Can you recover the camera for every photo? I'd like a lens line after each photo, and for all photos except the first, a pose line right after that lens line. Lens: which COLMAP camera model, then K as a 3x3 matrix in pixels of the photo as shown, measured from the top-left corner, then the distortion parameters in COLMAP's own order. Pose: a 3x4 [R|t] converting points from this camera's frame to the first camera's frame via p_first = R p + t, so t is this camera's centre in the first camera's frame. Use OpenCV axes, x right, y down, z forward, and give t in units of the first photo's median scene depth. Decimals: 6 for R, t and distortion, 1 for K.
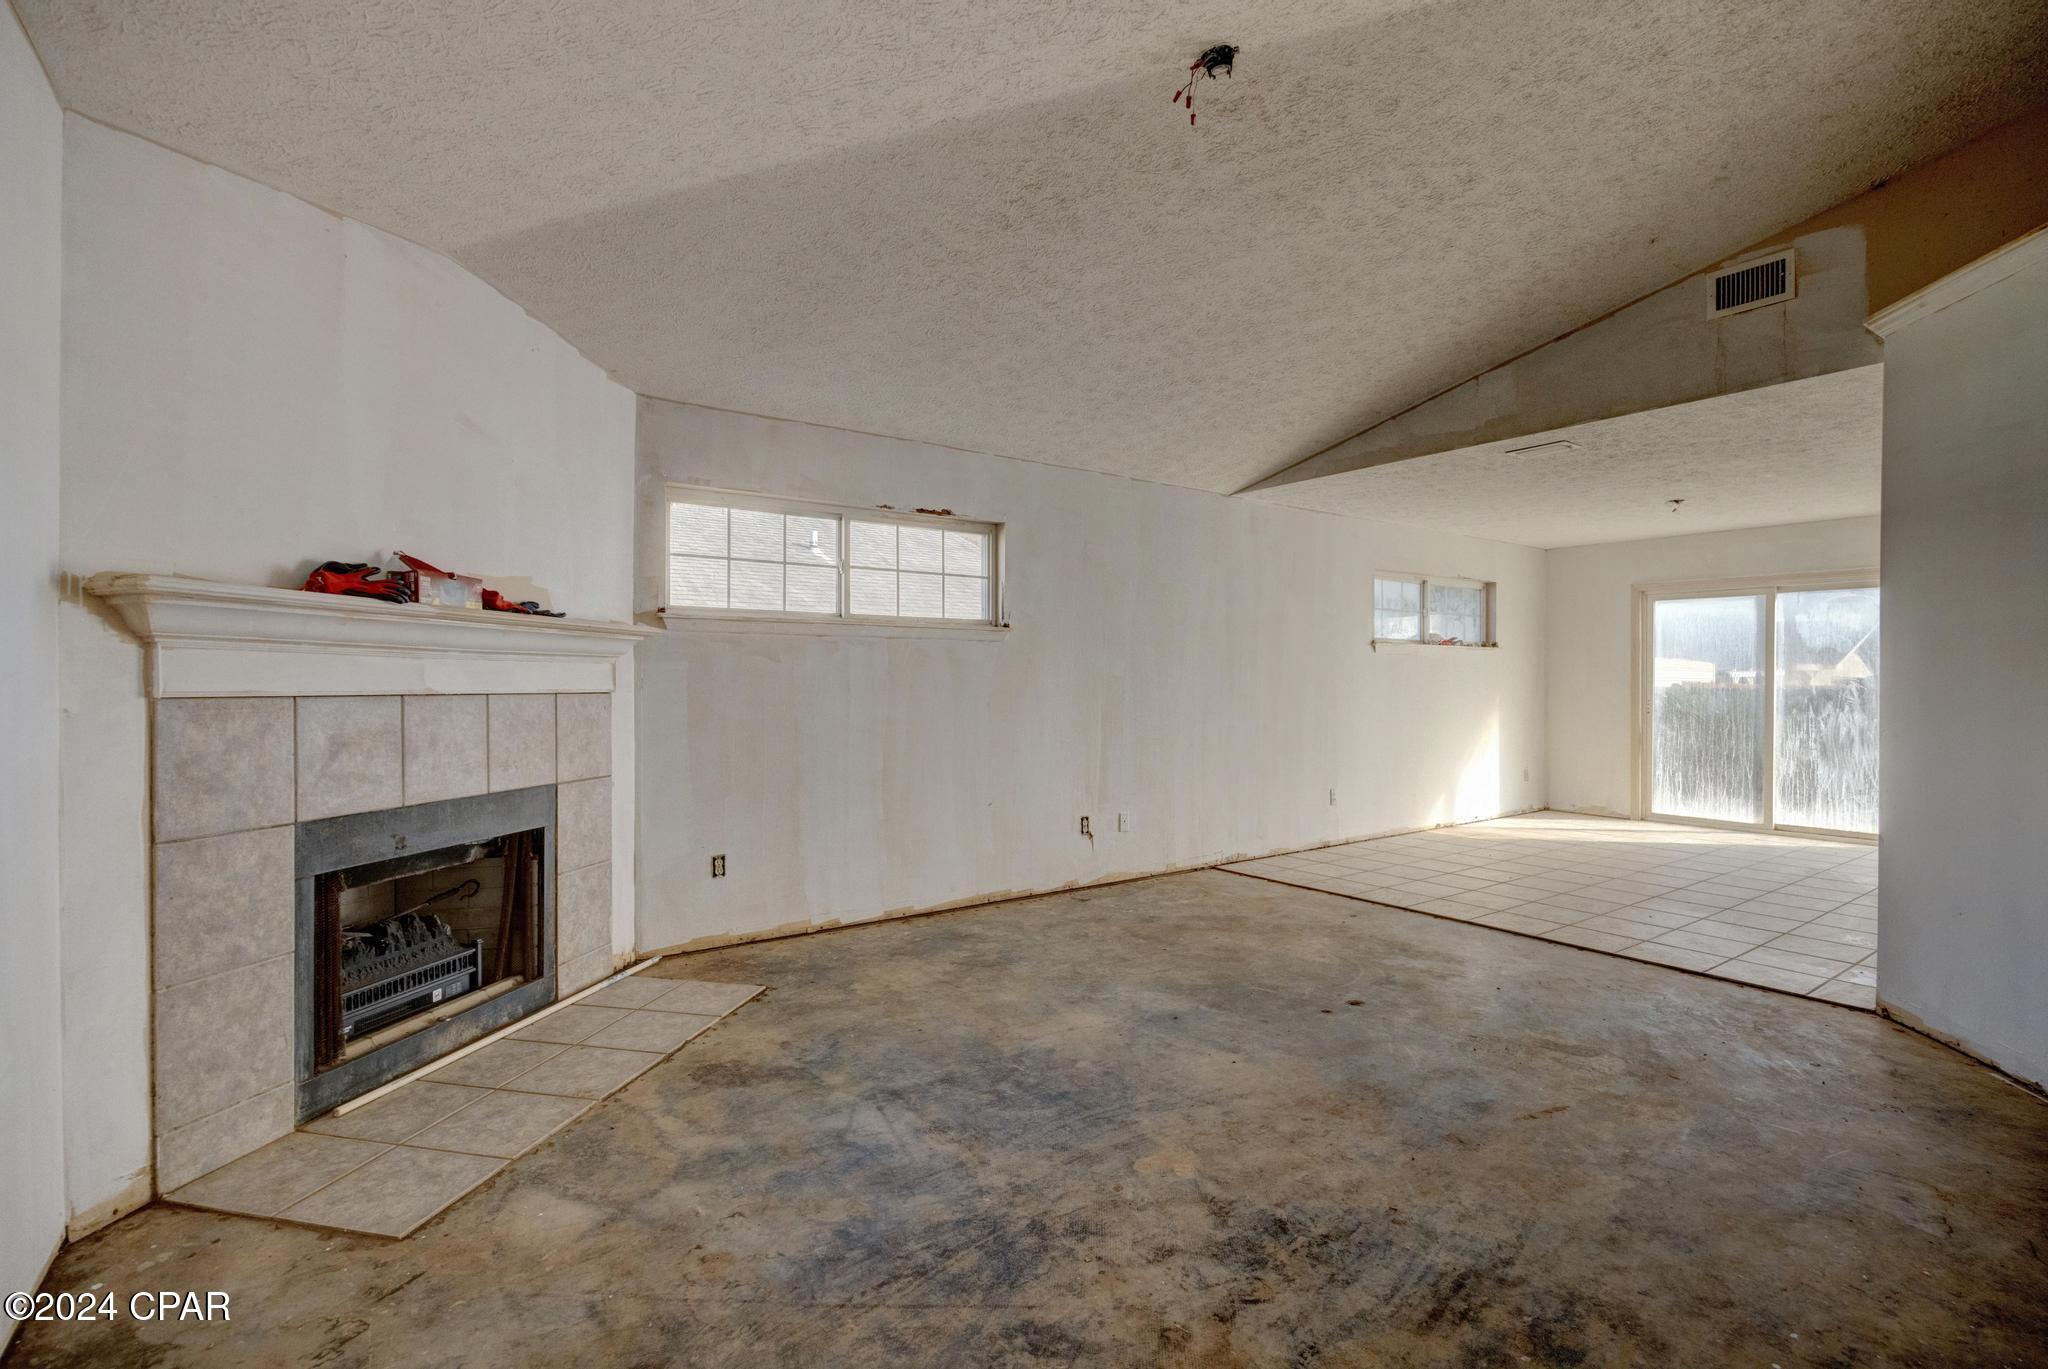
lens RADIAL K [[935.7, 0, 1034.9], [0, 935.7, 682.0], [0, 0, 1]] dist [0.000130, 0.000105]
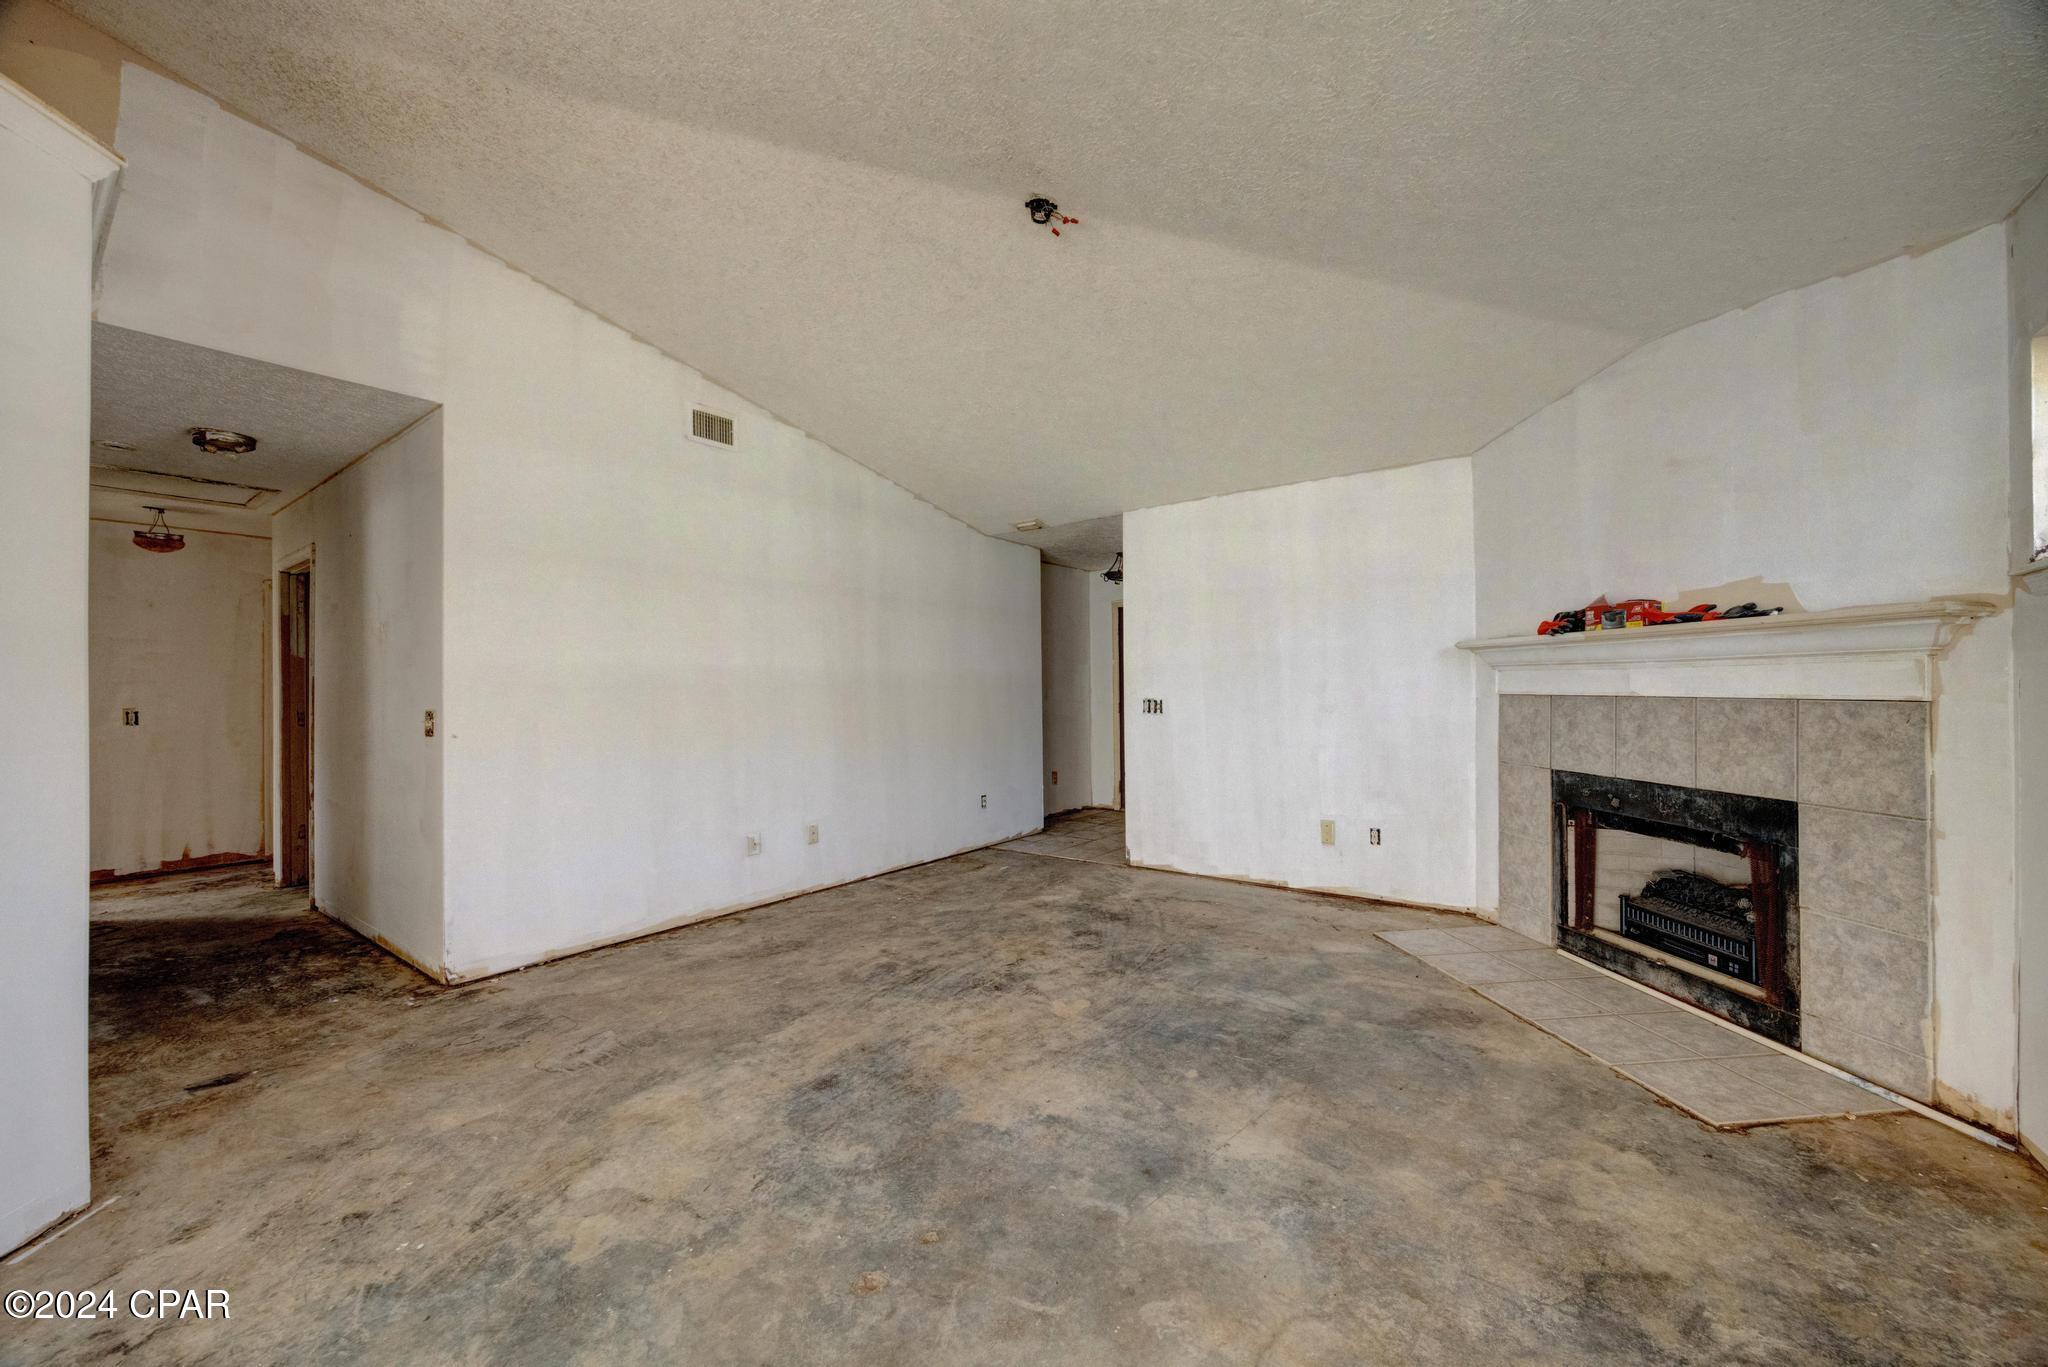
lens RADIAL K [[776.5, 0, 1032.8], [0, 776.5, 690.3], [0, 0, 1]] dist [-0.005134, 0.000761]
pose [[-0.953647, 0.006710, -0.300854, 0.343037], [0.006327, 0.999977, 0.002248, -0.002032], [0.300863, 0.000240, -0.953667, 1.300887]]
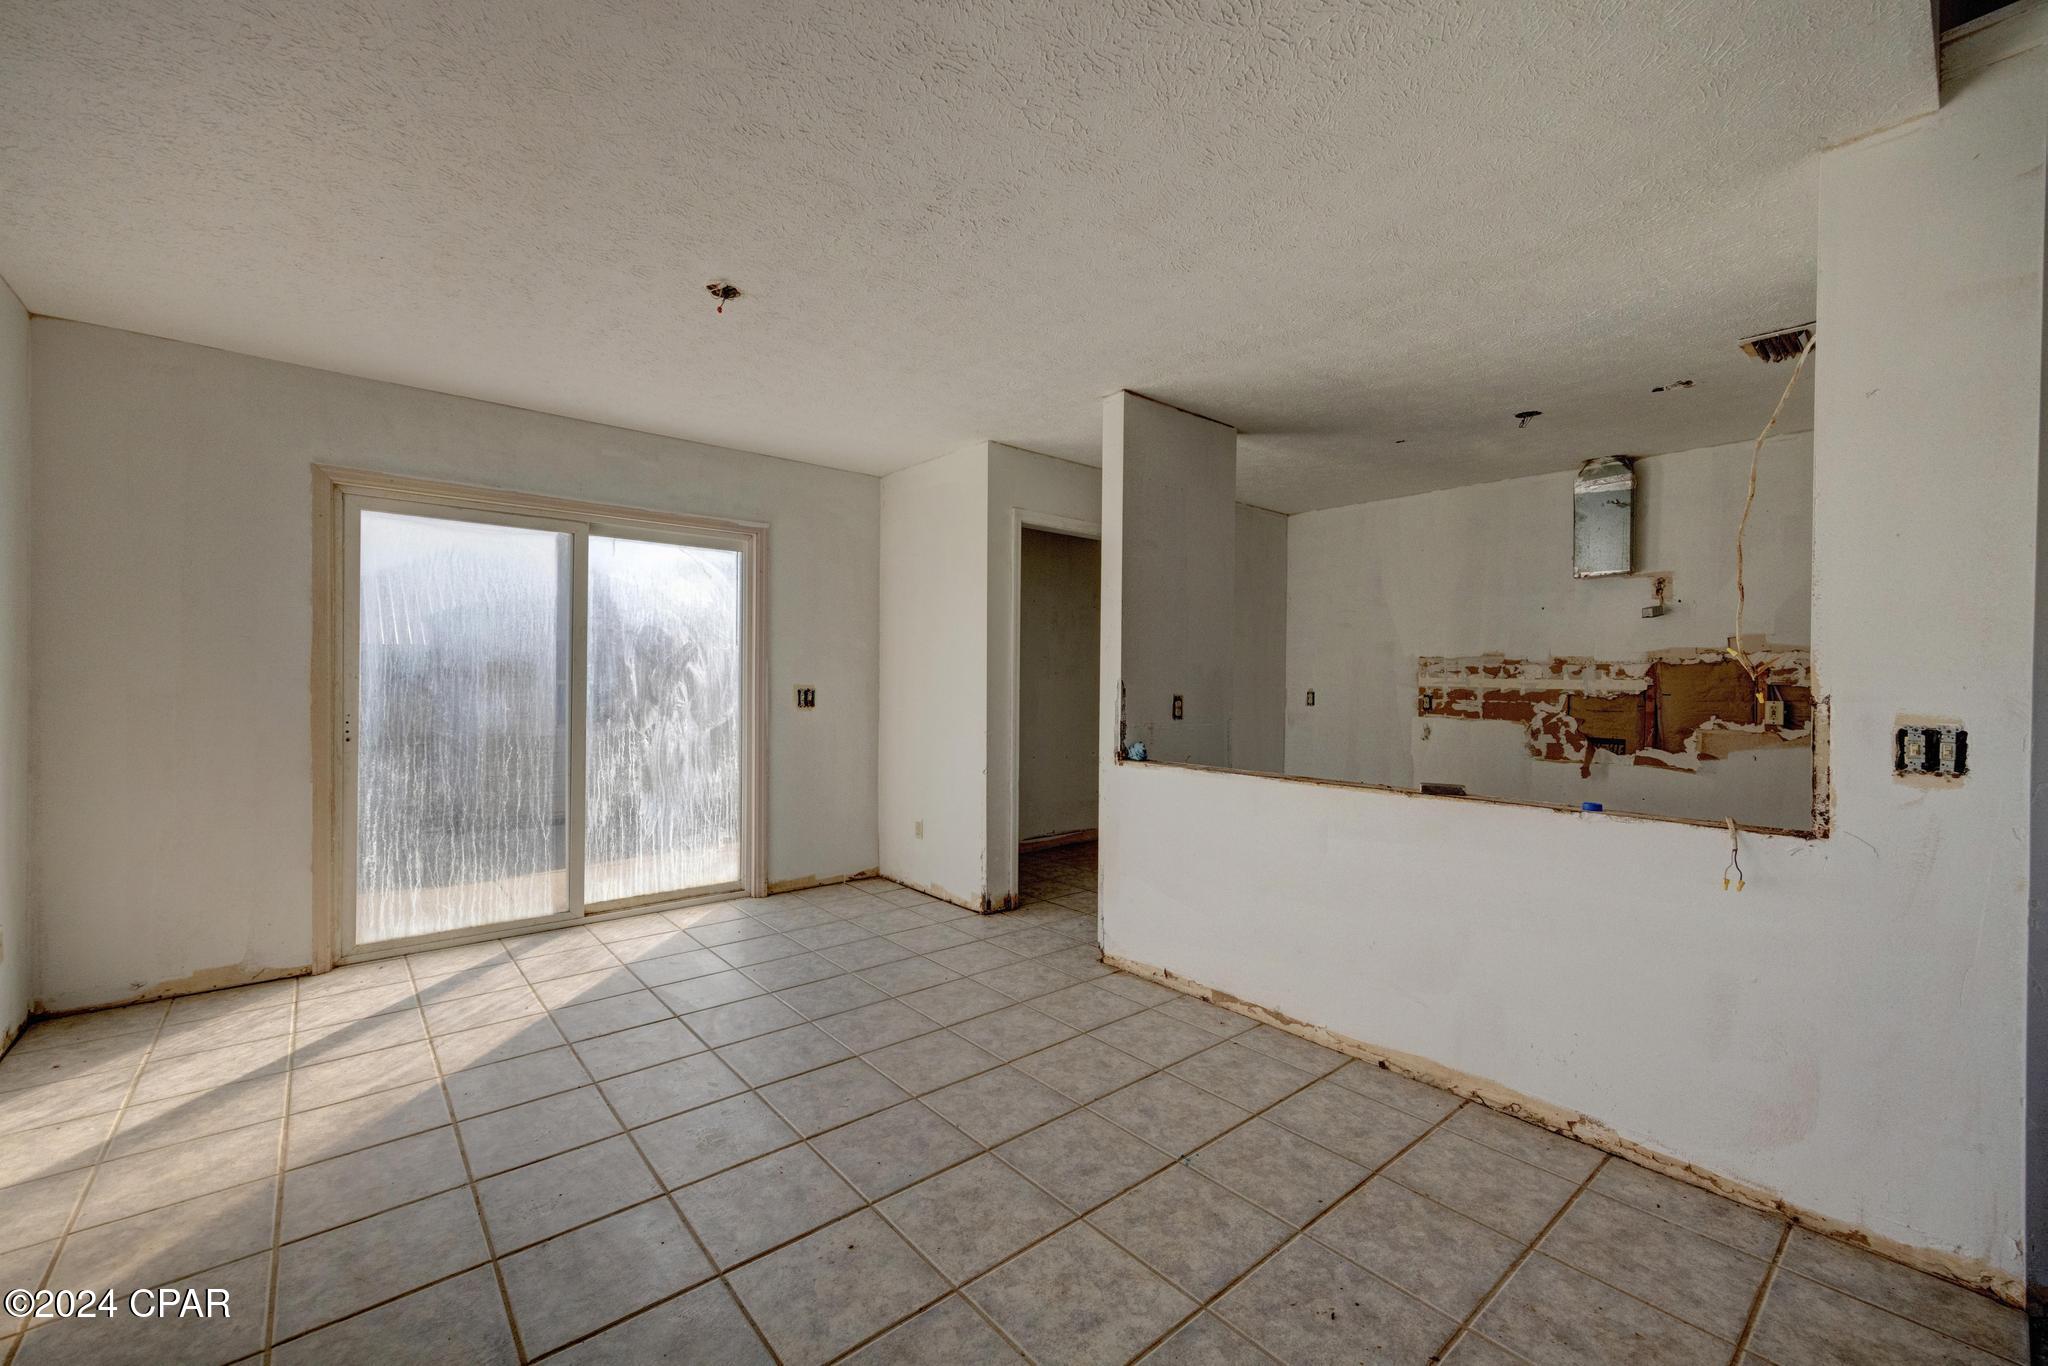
lens RADIAL K [[812.2, 0, 1026.3], [0, 812.2, 685.3], [0, 0, 1]] dist [0.003546, 0.000061]
pose [[-0.083287, -0.011089, 0.996464, 0.423977], [-0.007392, 0.999917, 0.010510, -0.004531], [-0.996498, -0.006491, -0.083362, 1.394685]]
